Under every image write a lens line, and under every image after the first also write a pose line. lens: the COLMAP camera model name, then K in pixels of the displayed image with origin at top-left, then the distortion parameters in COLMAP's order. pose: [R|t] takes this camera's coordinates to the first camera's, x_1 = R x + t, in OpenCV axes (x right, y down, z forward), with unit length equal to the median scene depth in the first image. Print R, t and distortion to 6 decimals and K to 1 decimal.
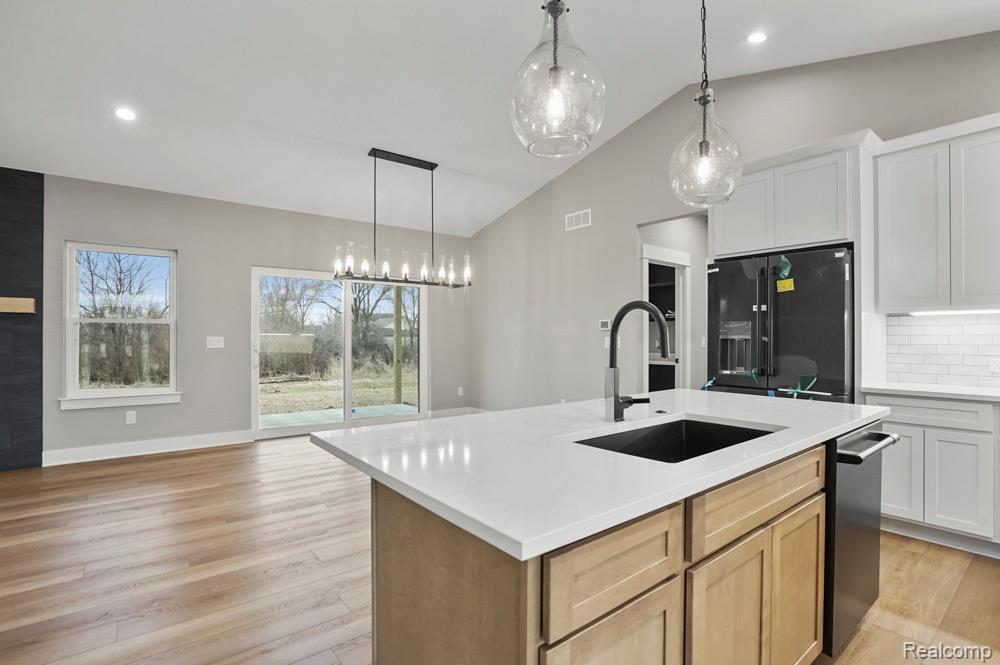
lens RADIAL K [[506.3, 0, 500.0], [0, 506.3, 332.5], [0, 0, 1]] dist [-0.075984, -0.000259]
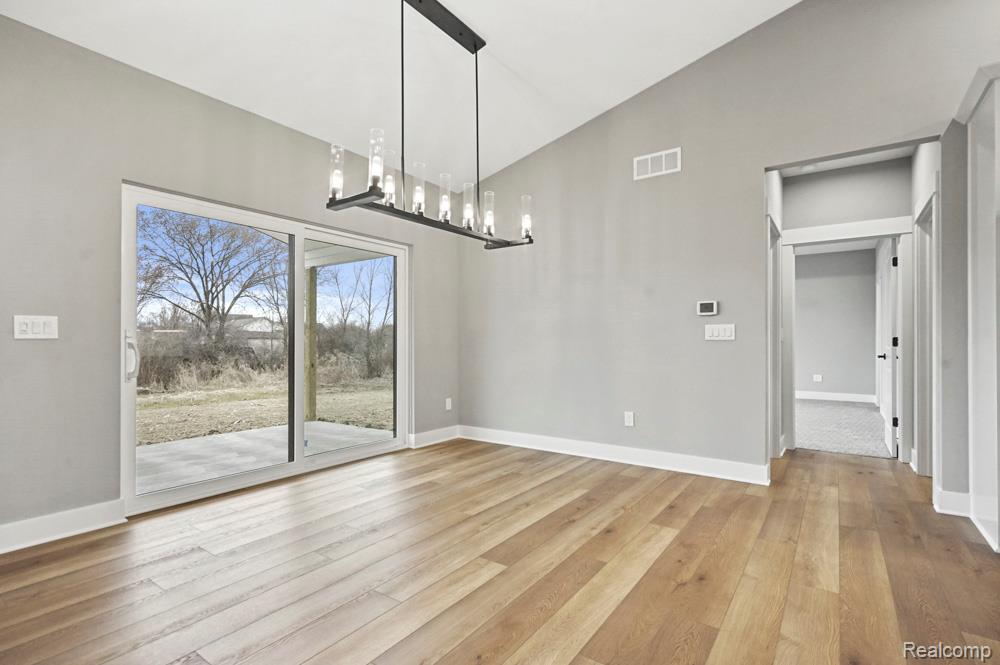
lens RADIAL K [[490.1, 0, 503.8], [0, 490.1, 338.7], [0, 0, 1]] dist [-0.004042, -0.000387]
pose [[0.958628, 0.002653, 0.284650, -0.133976], [-0.003016, 0.999995, 0.000838, 0.014605], [-0.284646, -0.001662, 0.958631, 0.202390]]
